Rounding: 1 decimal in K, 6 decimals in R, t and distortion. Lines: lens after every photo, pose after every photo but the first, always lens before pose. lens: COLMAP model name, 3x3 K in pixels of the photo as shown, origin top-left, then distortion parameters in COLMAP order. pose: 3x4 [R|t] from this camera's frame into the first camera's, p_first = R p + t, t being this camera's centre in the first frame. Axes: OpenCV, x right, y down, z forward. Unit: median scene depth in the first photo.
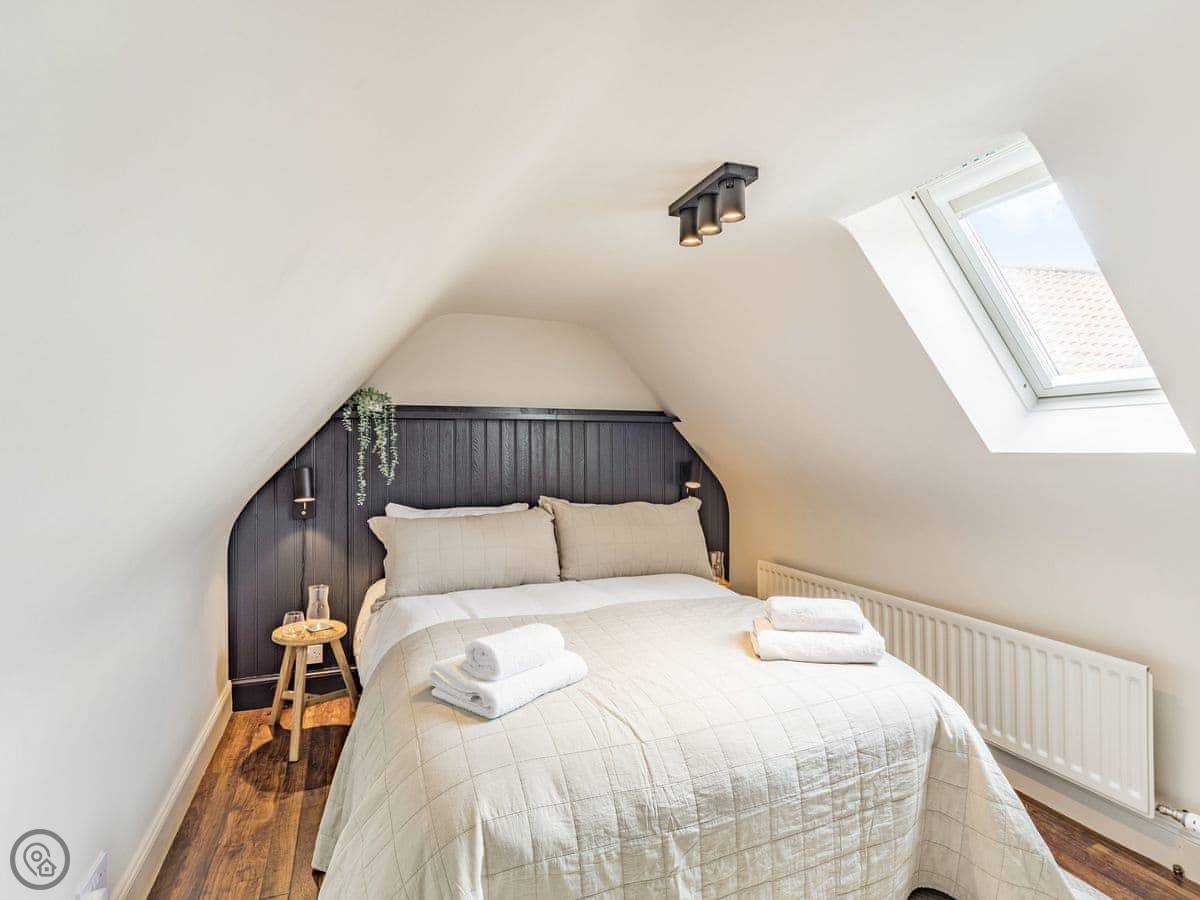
lens RADIAL K [[614.6, 0, 586.3], [0, 614.6, 442.4], [0, 0, 1]] dist [0.002594, 0.000136]
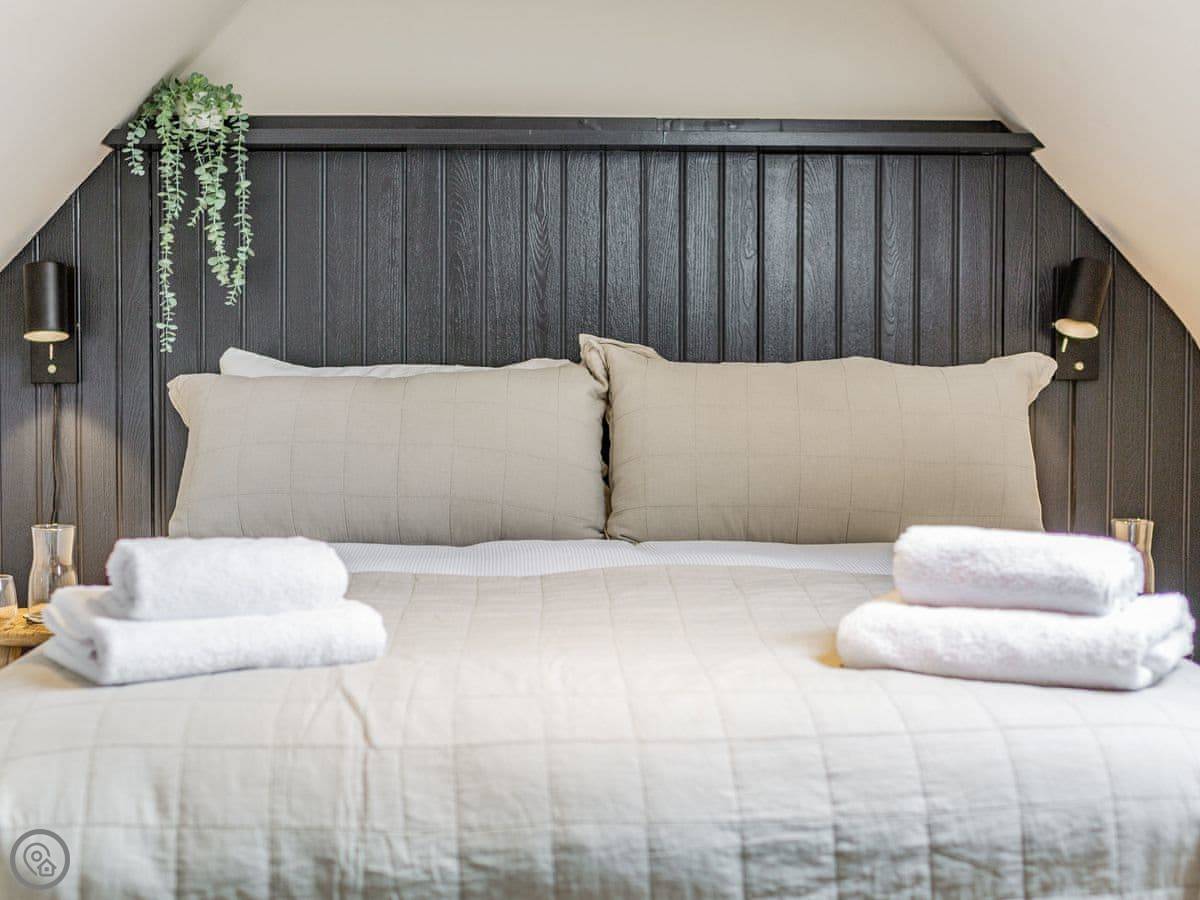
lens RADIAL K [[1863.2, 0, 564.5], [0, 1863.2, 378.8], [0, 0, 1]] dist [0.011693, 0.009339]
pose [[0.941596, 0.009798, -0.336601, 0.593866], [0.000997, 0.999491, 0.031883, 0.148092], [0.336742, -0.030356, 0.941107, -0.208881]]
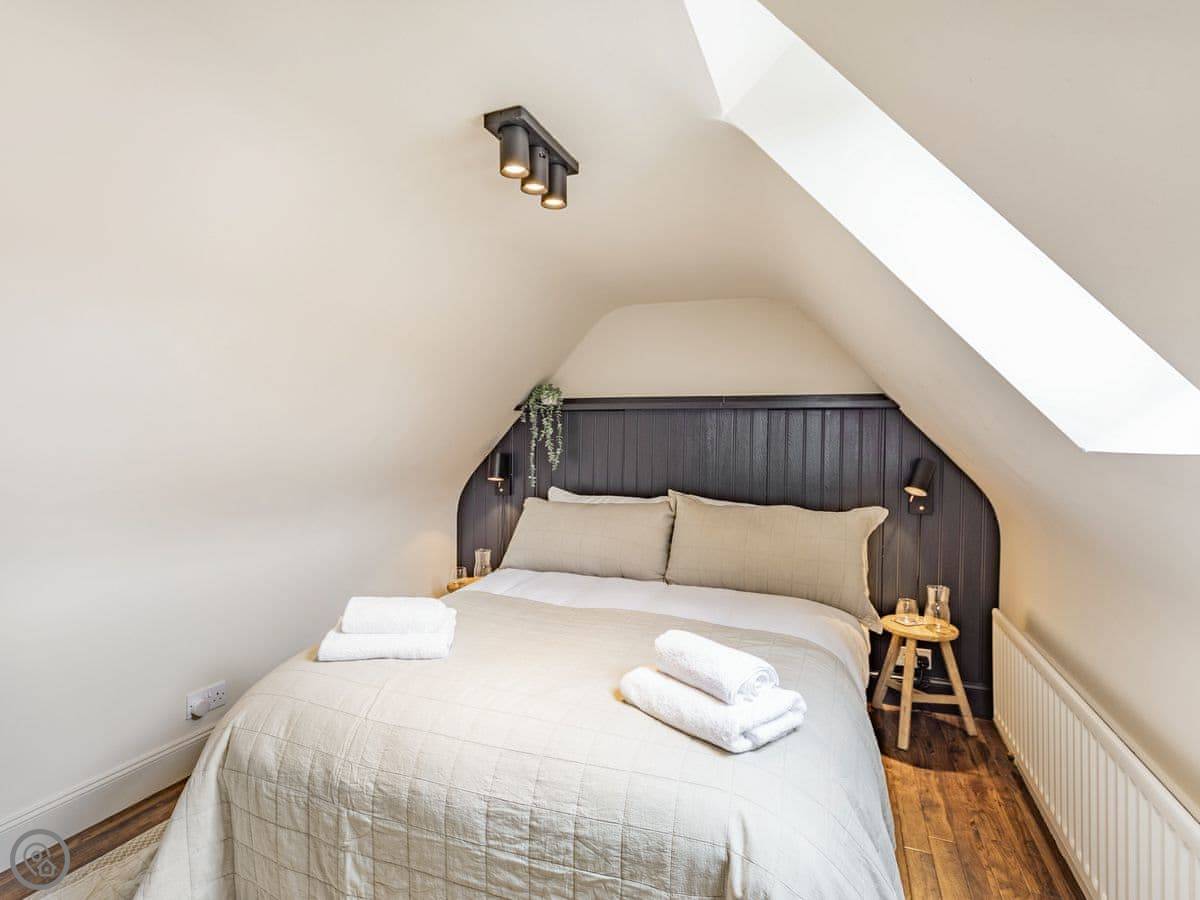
lens RADIAL K [[614.6, 0, 586.3], [0, 614.6, 442.4], [0, 0, 1]] dist [0.002594, 0.000136]
pose [[0.722589, 0.014633, -0.691123, 0.922898], [-0.007012, 0.999880, 0.013838, 0.005183], [0.691243, -0.005153, 0.722604, 0.442473]]
